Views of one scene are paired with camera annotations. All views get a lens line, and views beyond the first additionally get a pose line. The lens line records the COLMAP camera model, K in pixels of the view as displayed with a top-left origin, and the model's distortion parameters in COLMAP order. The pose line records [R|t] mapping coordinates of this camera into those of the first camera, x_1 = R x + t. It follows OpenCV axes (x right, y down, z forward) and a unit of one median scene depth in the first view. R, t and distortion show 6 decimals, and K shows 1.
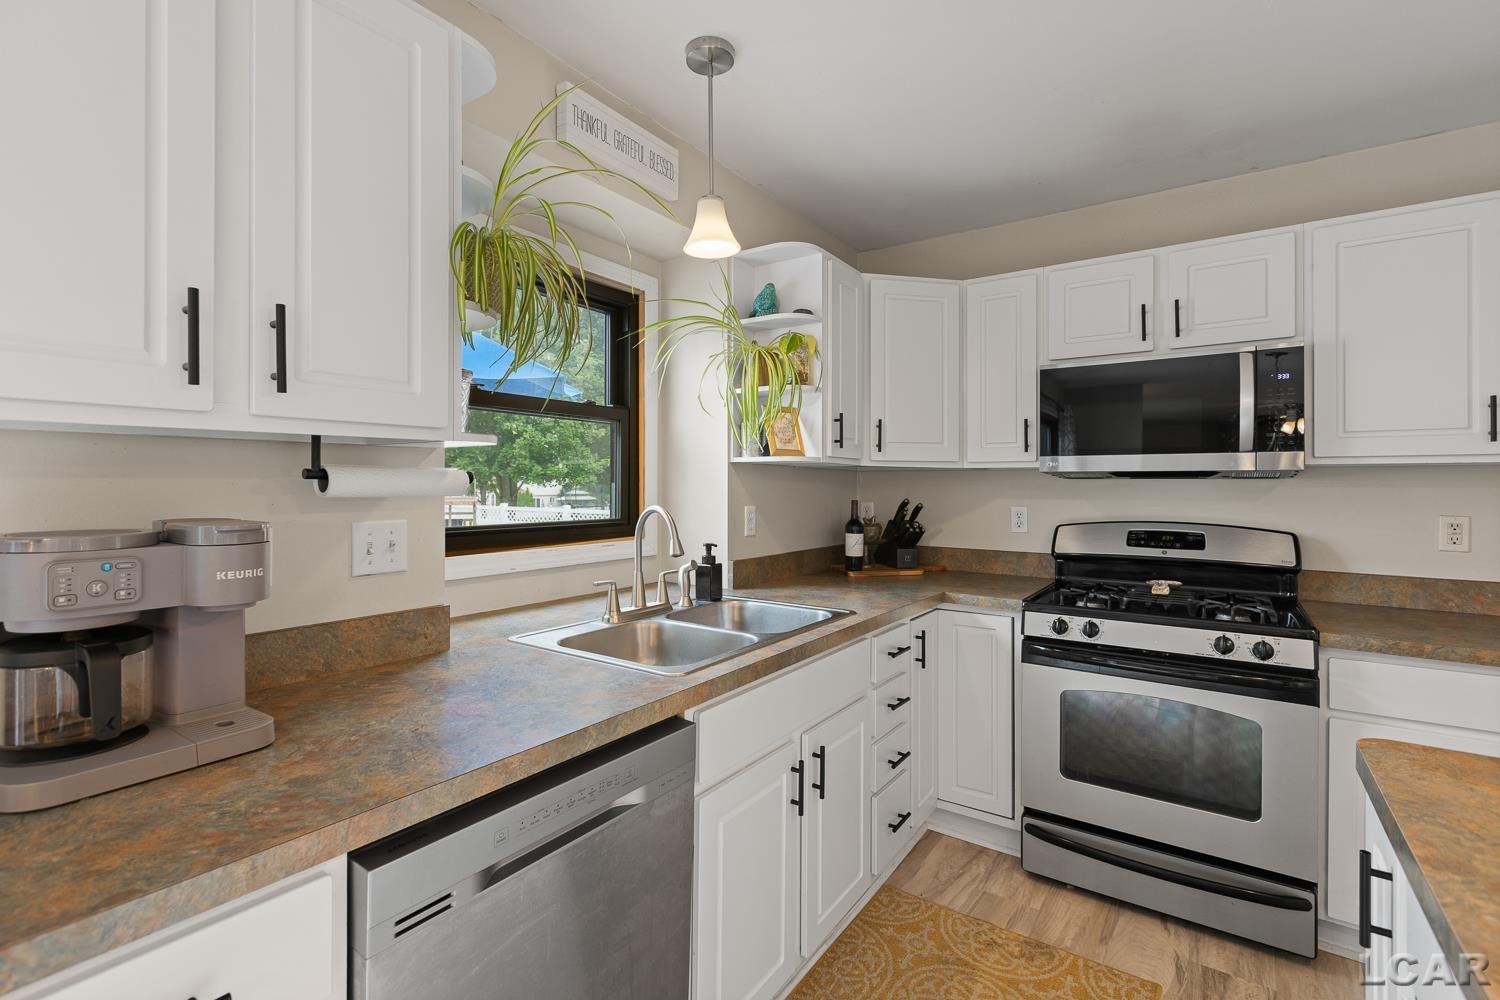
lens RADIAL K [[681.3, 0, 746.5], [0, 681.3, 482.1], [0, 0, 1]] dist [0.005012, -0.001298]
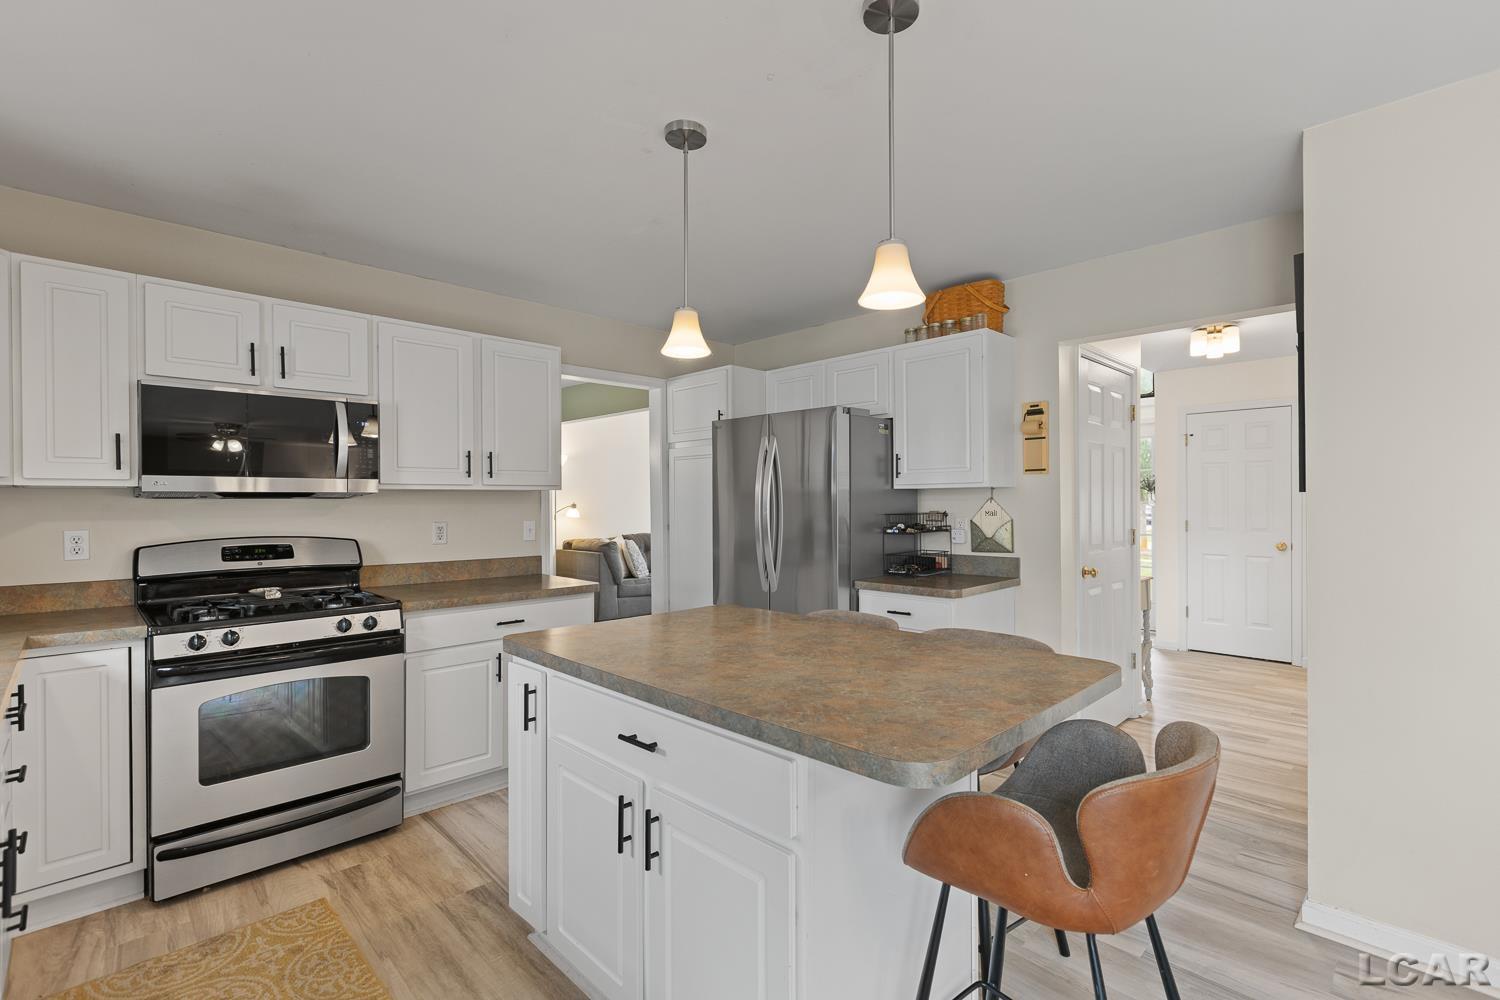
lens RADIAL K [[681.3, 0, 751.0], [0, 681.3, 504.2], [0, 0, 1]] dist [0.005012, -0.001298]
pose [[0.182564, -0.008175, 0.983160, -0.402481], [0.002641, 0.999966, 0.007825, -0.002813], [-0.983190, 0.001168, 0.182580, -0.010666]]
